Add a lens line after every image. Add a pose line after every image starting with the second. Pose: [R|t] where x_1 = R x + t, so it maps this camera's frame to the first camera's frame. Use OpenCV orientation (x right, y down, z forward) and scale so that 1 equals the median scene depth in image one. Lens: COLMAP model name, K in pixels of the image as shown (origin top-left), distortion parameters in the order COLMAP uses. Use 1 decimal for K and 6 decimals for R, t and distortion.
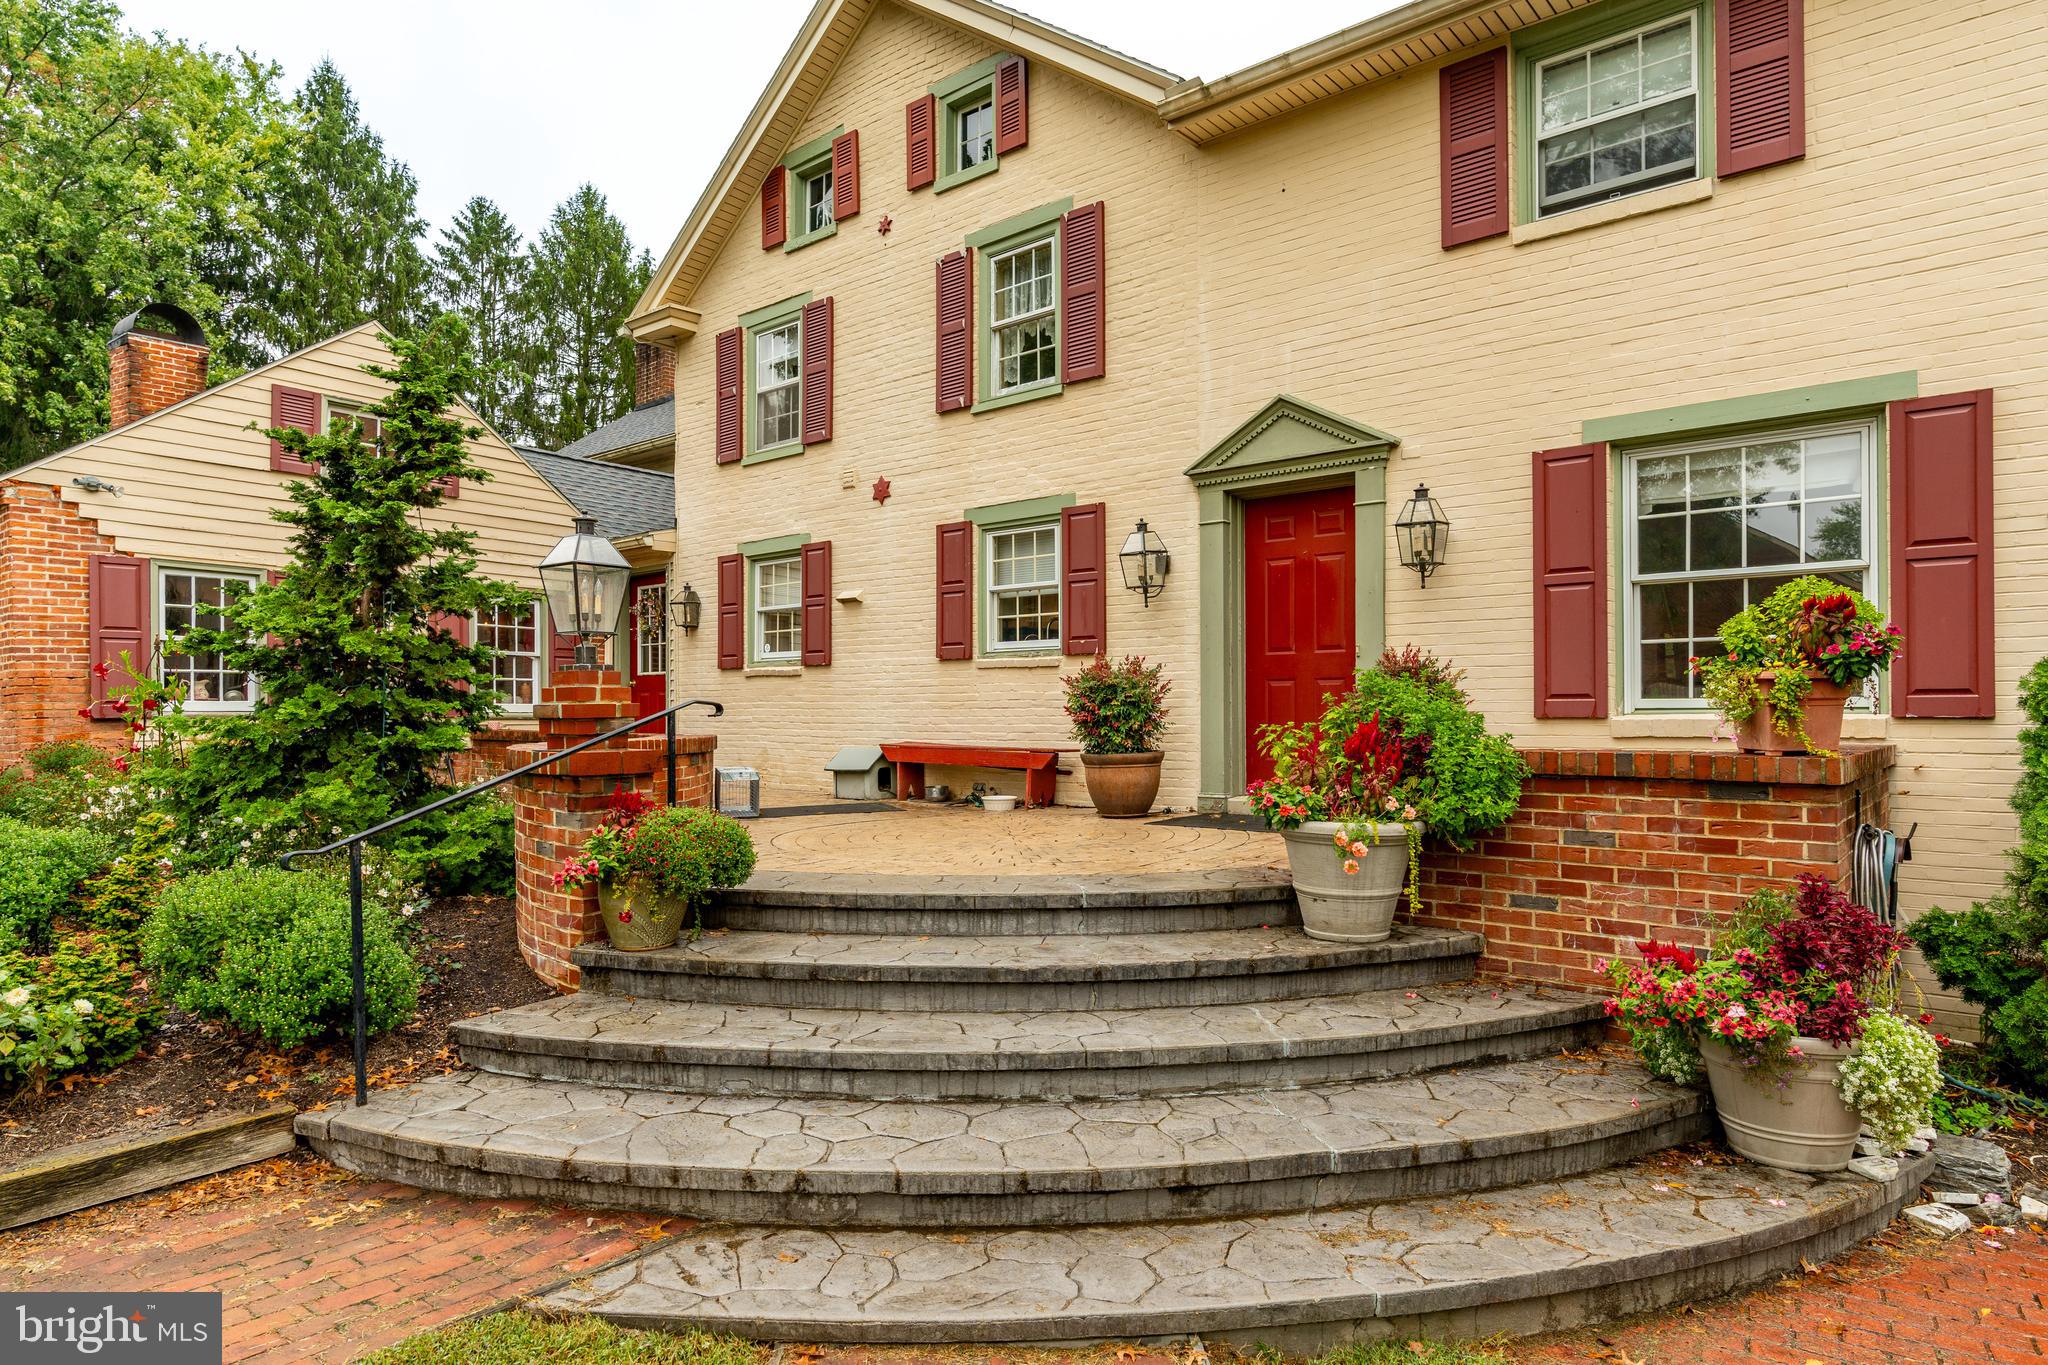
lens RADIAL K [[1172.6, 0, 1024.0], [0, 1172.6, 682.5], [0, 0, 1]] dist [0.000604, 0.000796]
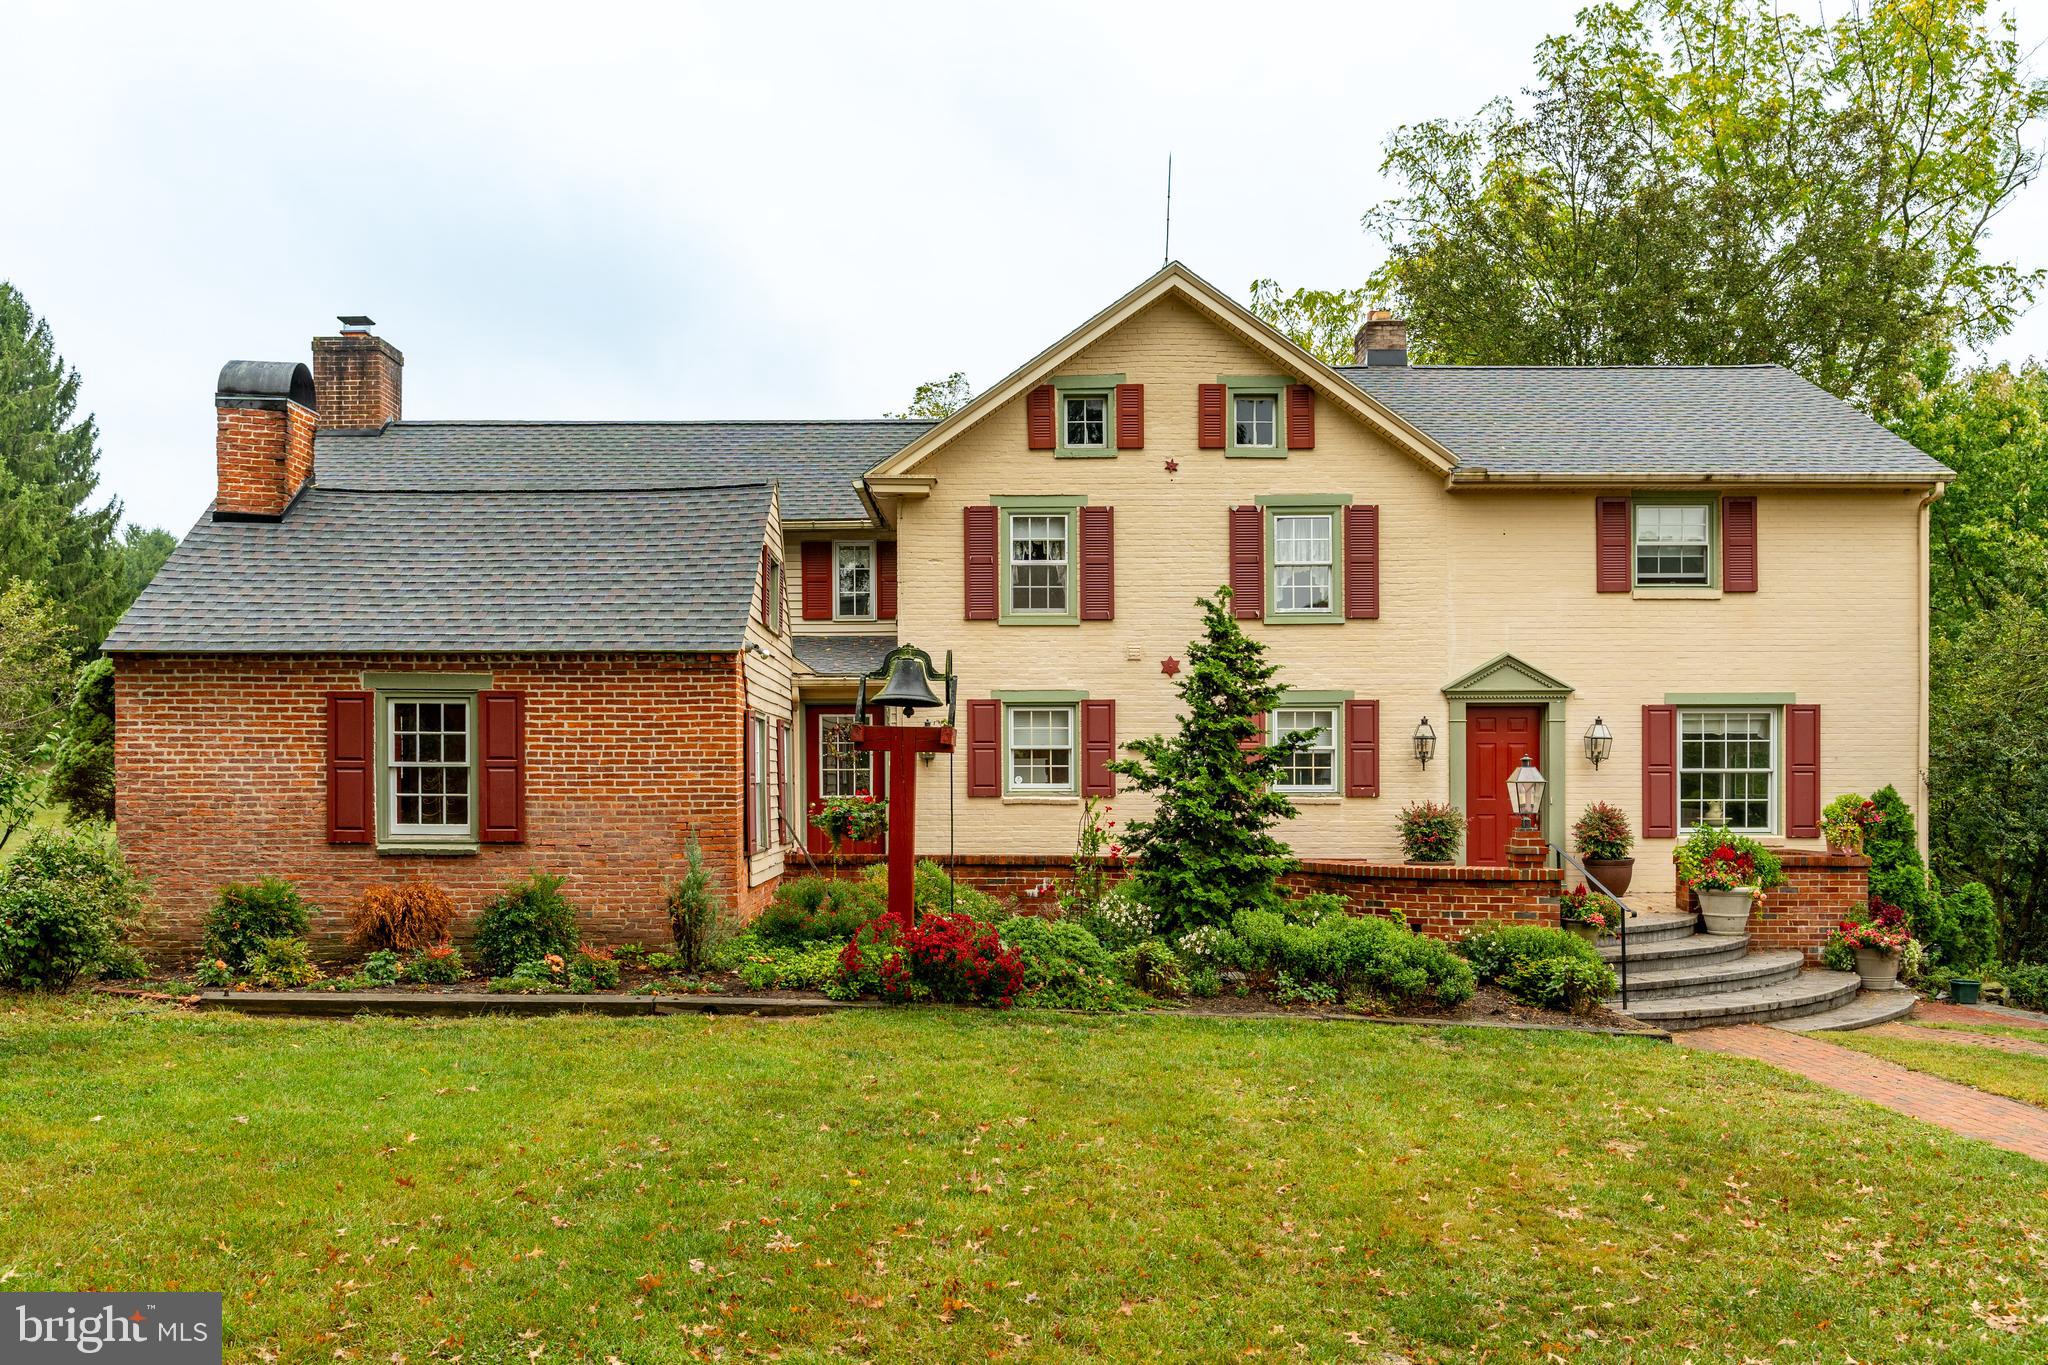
lens RADIAL K [[1695.7, 0, 1024.0], [0, 1695.7, 753.8], [0, 0, 1]] dist [-0.000022, -0.001452]
pose [[0.776951, 0.010010, 0.629481, -1.653884], [-0.017132, 0.999839, 0.005247, -0.082269], [-0.629328, -0.014861, 0.776998, -0.439576]]
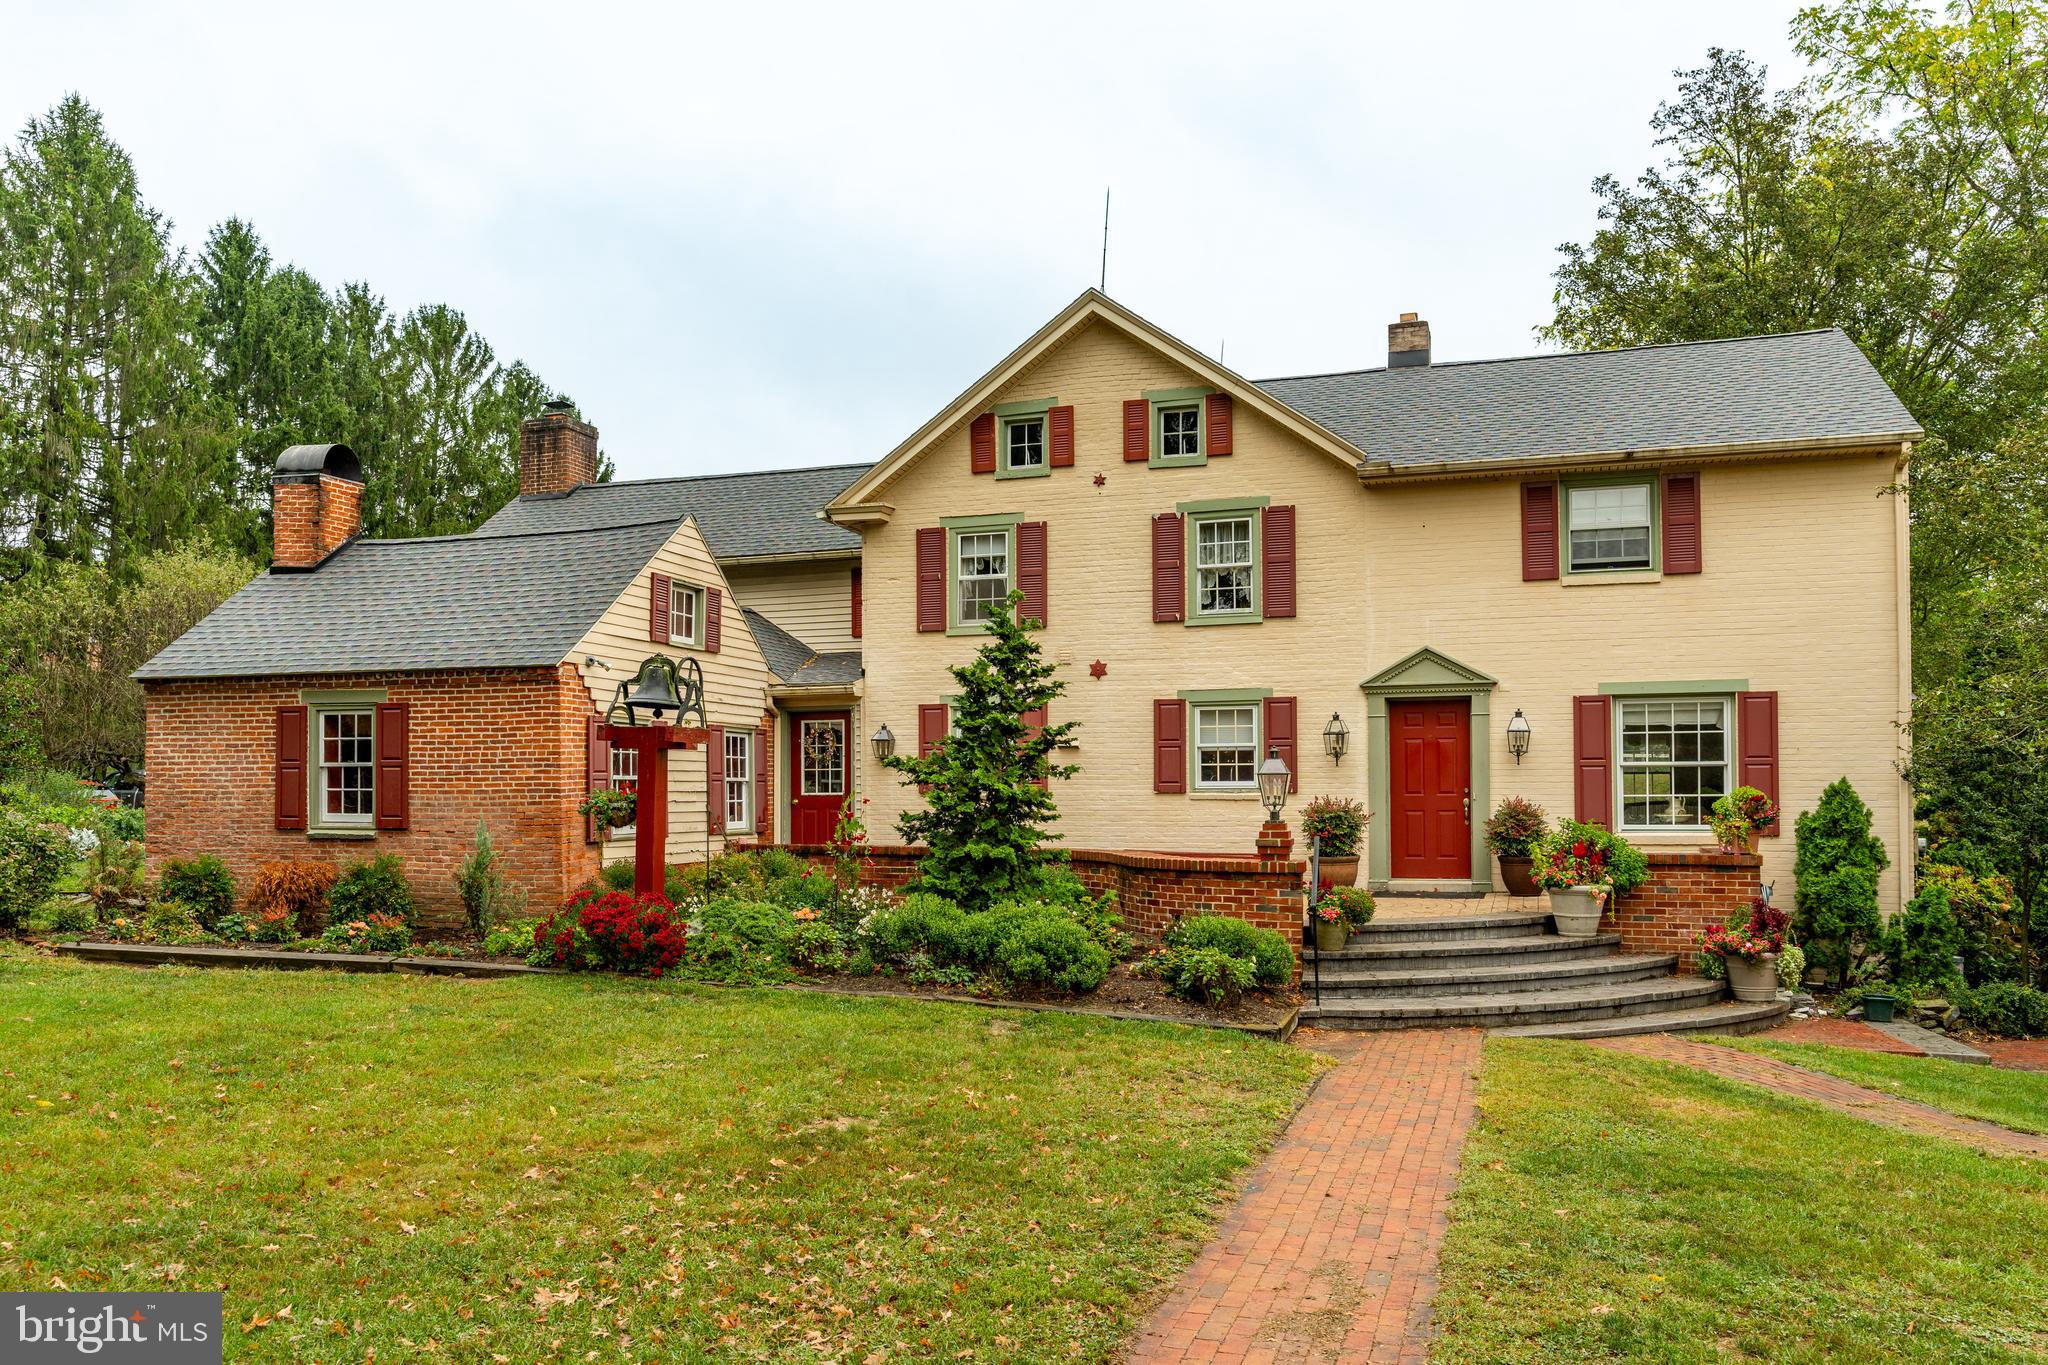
lens RADIAL K [[1553.2, 0, 1009.2], [0, 1553.2, 717.7], [0, 0, 1]] dist [0.001443, -0.001702]
pose [[0.936114, 0.013997, 0.351419, -0.989868], [-0.006788, 0.999741, -0.021736, -0.074199], [-0.351632, 0.017962, 0.935966, -0.788811]]
